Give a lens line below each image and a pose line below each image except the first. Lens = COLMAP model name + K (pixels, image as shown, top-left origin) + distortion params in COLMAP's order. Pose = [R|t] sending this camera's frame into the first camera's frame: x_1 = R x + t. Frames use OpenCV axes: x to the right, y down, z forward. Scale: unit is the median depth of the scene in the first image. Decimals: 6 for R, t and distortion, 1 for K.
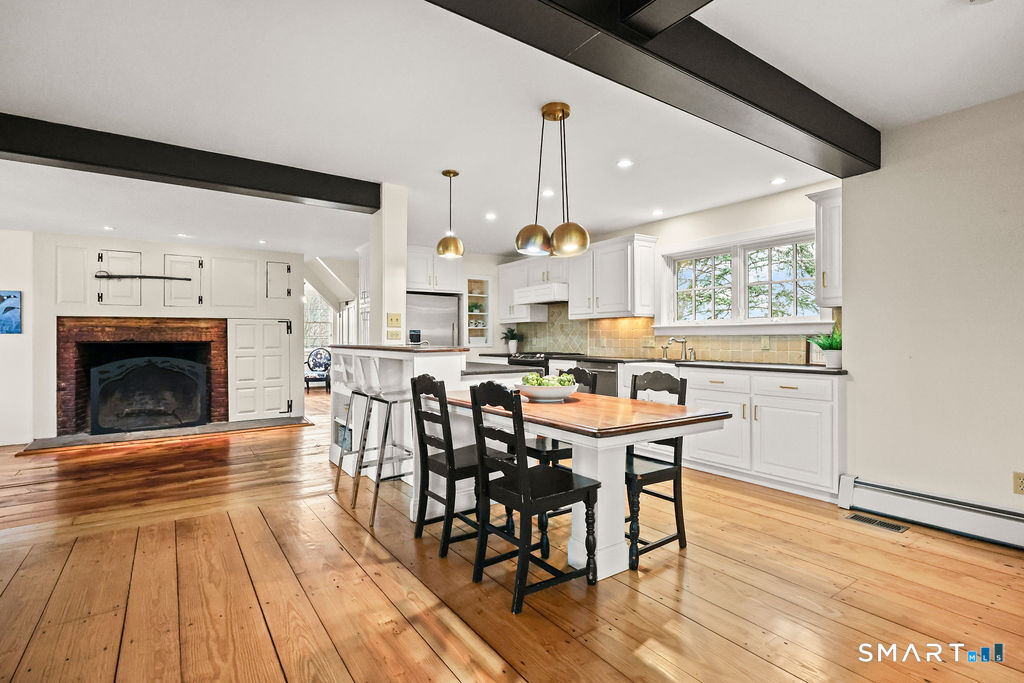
lens RADIAL K [[491.5, 0, 507.1], [0, 491.5, 336.4], [0, 0, 1]] dist [-0.000118, 0.000170]
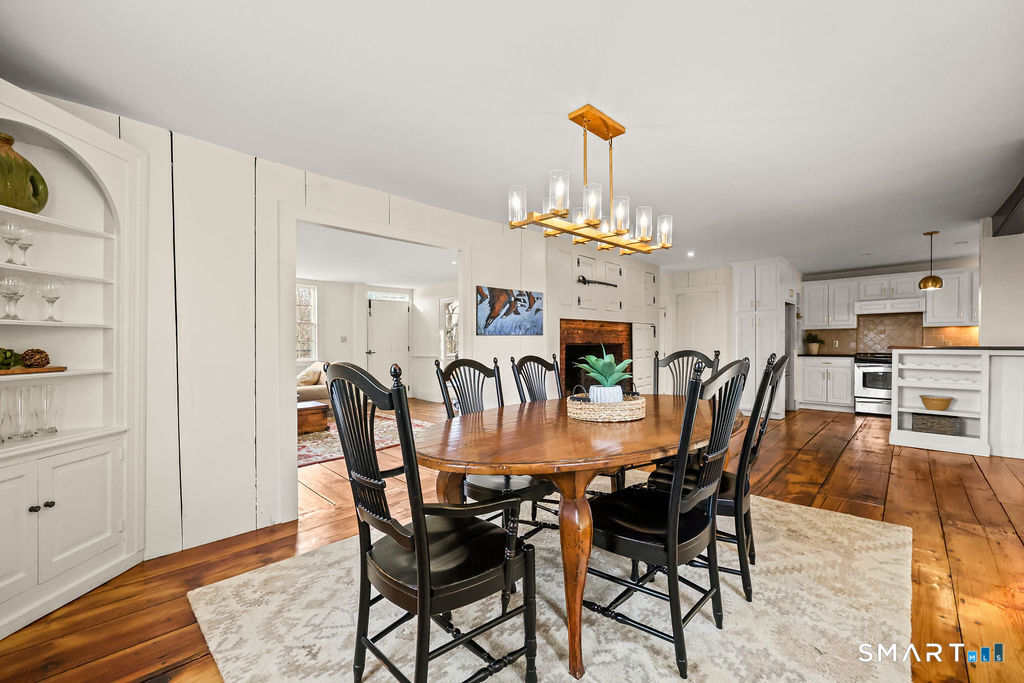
lens RADIAL K [[414.0, 0, 516.2], [0, 414.0, 346.5], [0, 0, 1]] dist [-0.000157, -0.000661]
pose [[0.978167, 0.001307, 0.207818, -1.119689], [-0.004126, 0.999905, 0.013132, 0.005808], [-0.207782, -0.013703, 0.978079, 0.169027]]
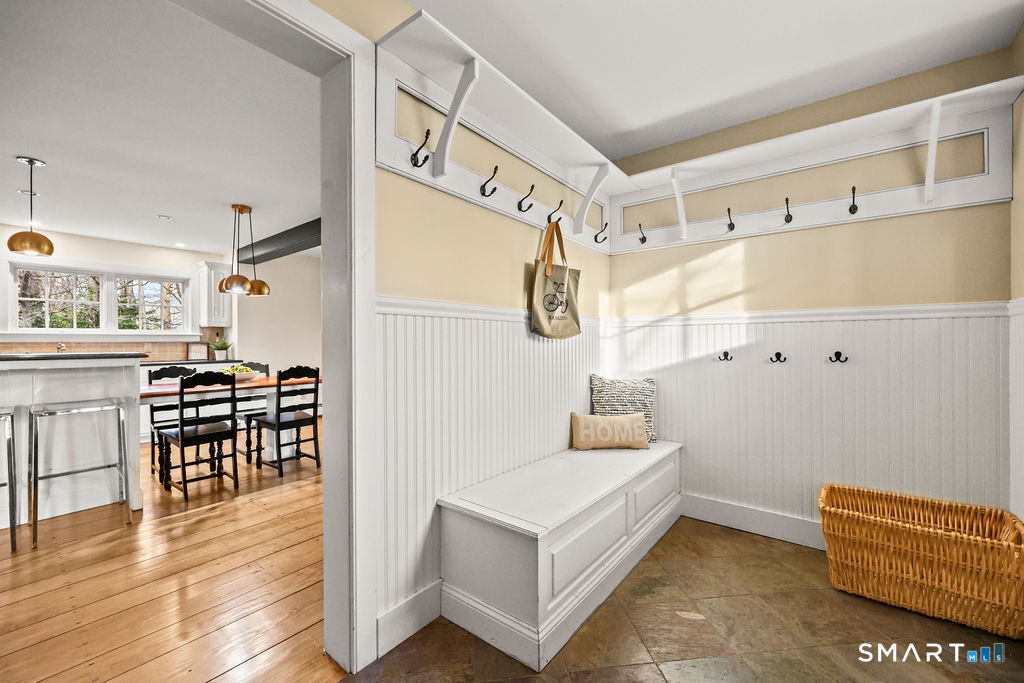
lens RADIAL K [[414.0, 0, 518.8], [0, 414.0, 340.2], [0, 0, 1]] dist [-0.000157, -0.000661]
pose [[-0.302607, 0.003862, 0.953108, -0.678181], [-0.000014, 0.999992, -0.004056, -0.002232], [-0.953115, -0.001241, -0.302605, 0.232046]]
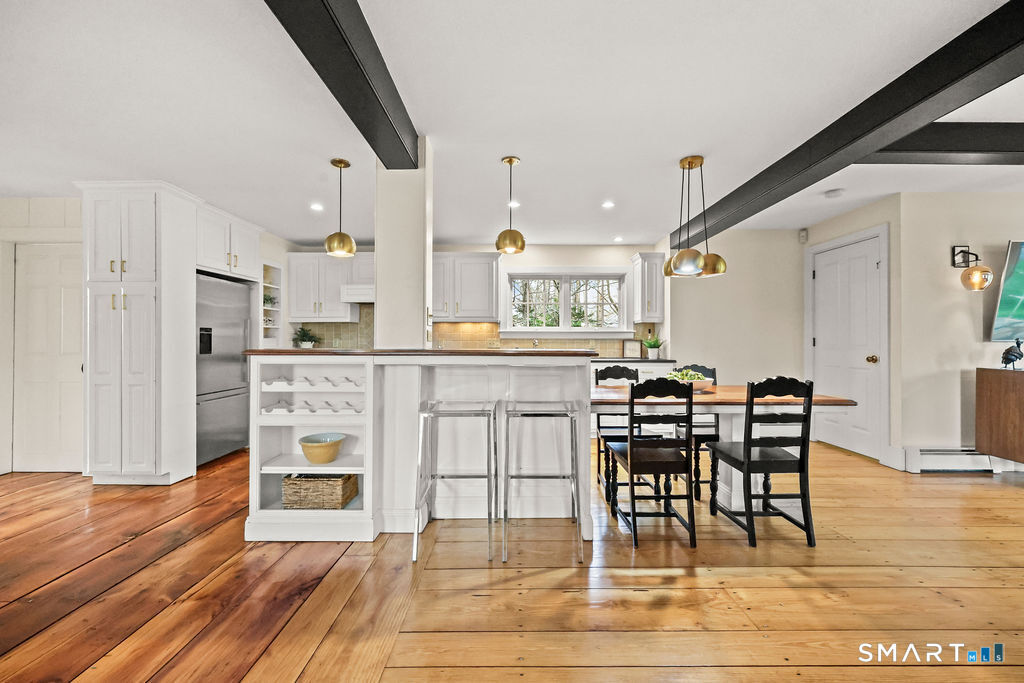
lens RADIAL K [[414.0, 0, 514.3], [0, 414.0, 342.1], [0, 0, 1]] dist [-0.000157, -0.000661]
pose [[0.562451, -0.001142, 0.826830, -0.457240], [-0.007461, 0.999951, 0.006456, 0.000536], [-0.826797, -0.009800, 0.562415, 0.343275]]
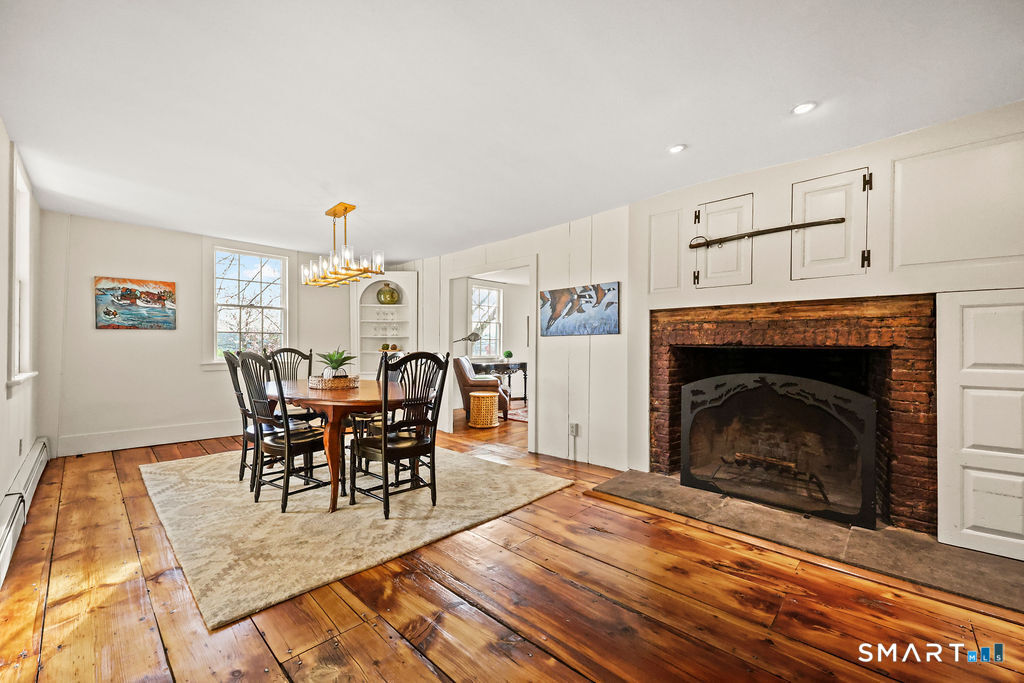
lens RADIAL K [[414.0, 0, 514.5], [0, 414.0, 344.9], [0, 0, 1]] dist [-0.000157, -0.000661]
pose [[0.208820, 0.010503, -0.977898, -0.330272], [0.000024, 0.999942, 0.010745, 0.004394], [0.977954, -0.002268, 0.208807, 0.635142]]
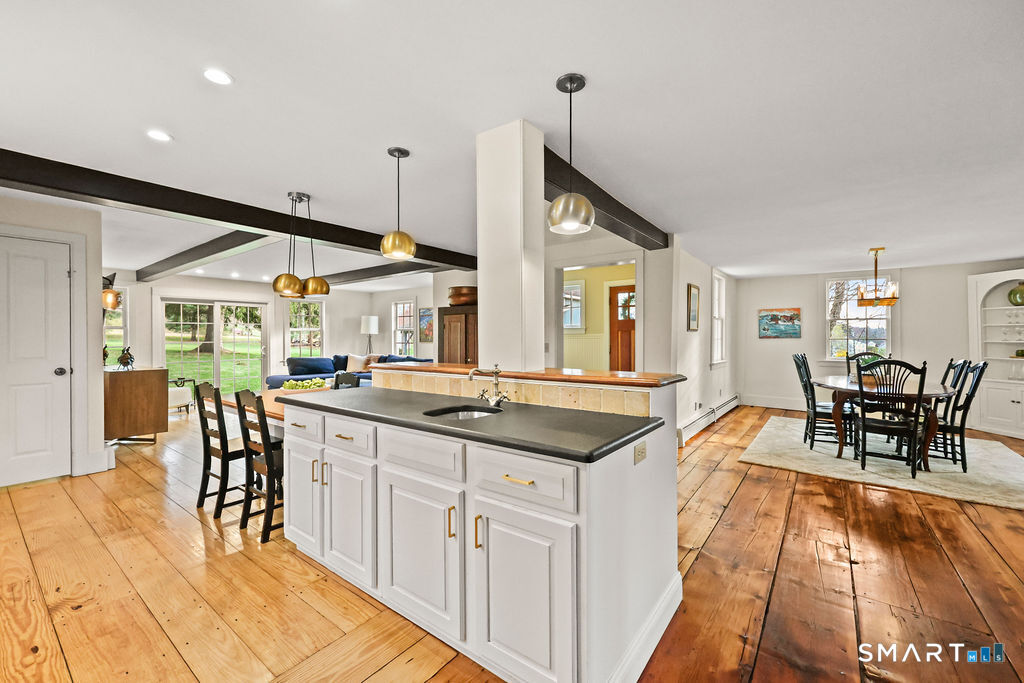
lens RADIAL K [[414.0, 0, 514.3], [0, 414.0, 332.8], [0, 0, 1]] dist [-0.000157, -0.000661]
pose [[-0.946073, 0.002966, -0.323941, -0.040136], [0.006946, 0.999914, -0.011128, -0.023322], [0.323880, -0.012778, -0.946012, 1.045942]]
